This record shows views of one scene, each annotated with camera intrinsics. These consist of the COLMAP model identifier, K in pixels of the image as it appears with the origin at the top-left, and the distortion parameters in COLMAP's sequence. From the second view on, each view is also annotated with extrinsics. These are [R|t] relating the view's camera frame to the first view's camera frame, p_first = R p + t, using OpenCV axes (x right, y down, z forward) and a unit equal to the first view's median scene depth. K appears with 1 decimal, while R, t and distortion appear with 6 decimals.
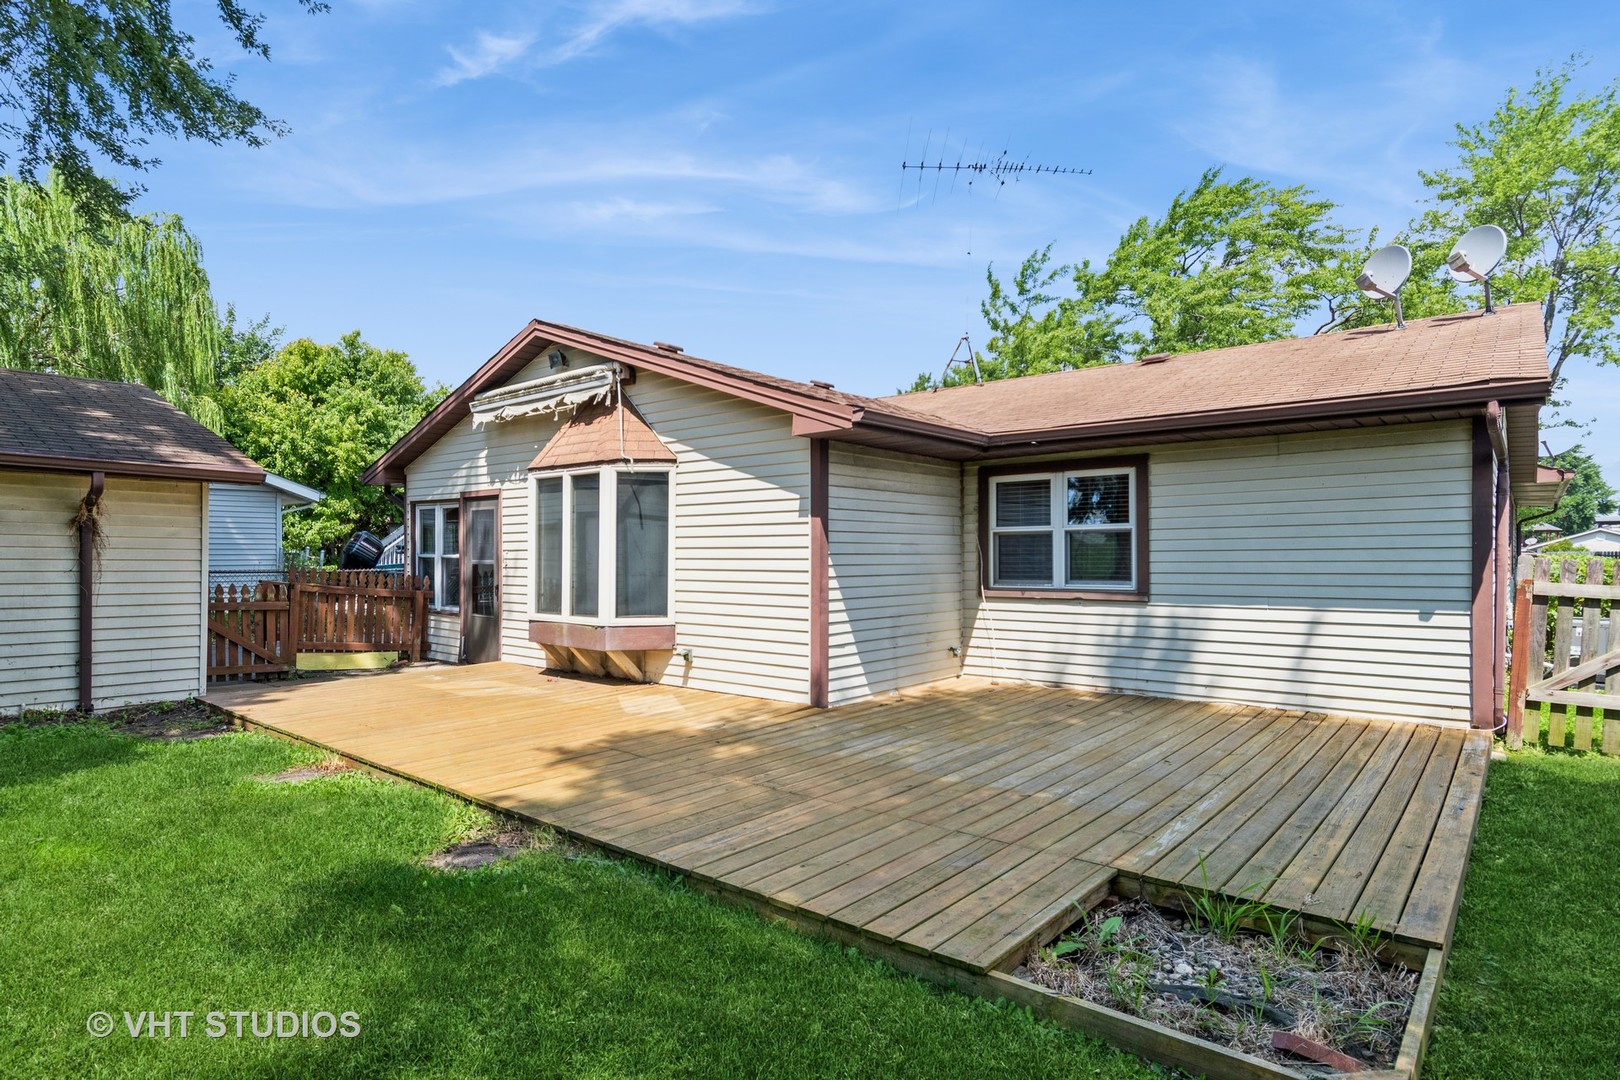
lens RADIAL K [[868.8, 0, 818.9], [0, 868.8, 546.1], [0, 0, 1]] dist [0.002914, 0.004261]
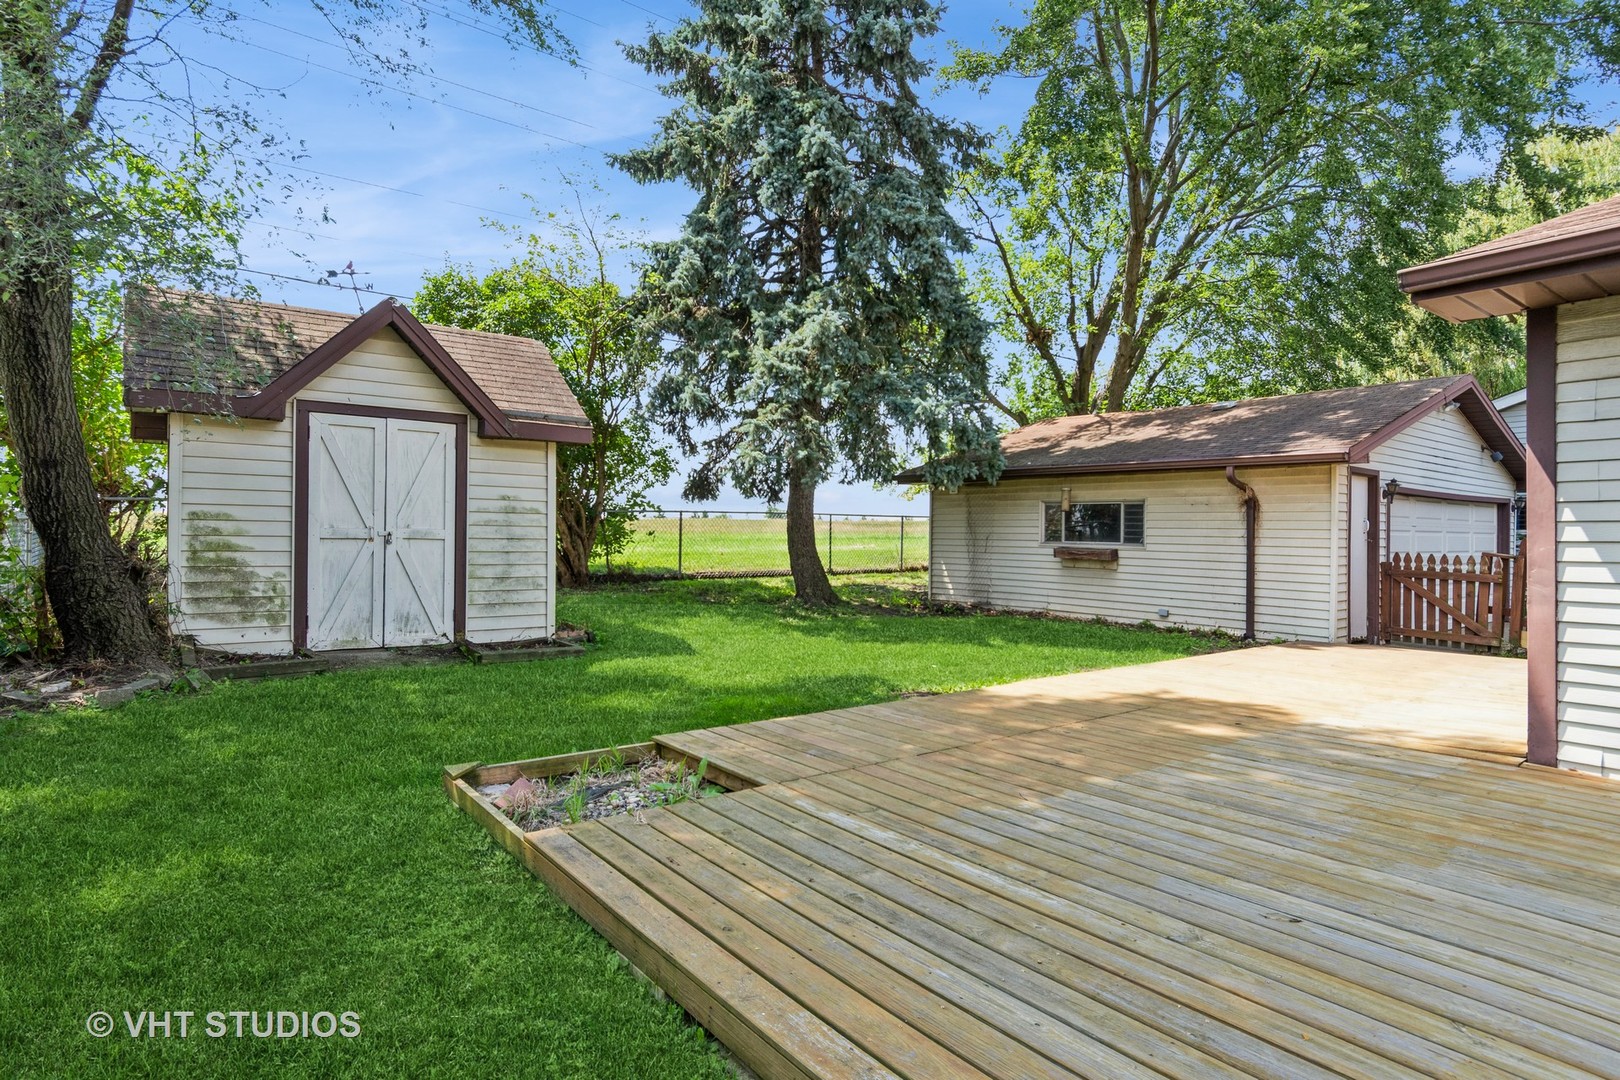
lens RADIAL K [[868.8, 0, 818.2], [0, 868.8, 537.5], [0, 0, 1]] dist [0.002914, 0.004261]
pose [[-0.217455, -0.002905, -0.976066, 1.097894], [-0.000269, 0.999996, -0.002917, 0.054992], [0.976070, -0.000372, -0.217455, 1.031299]]
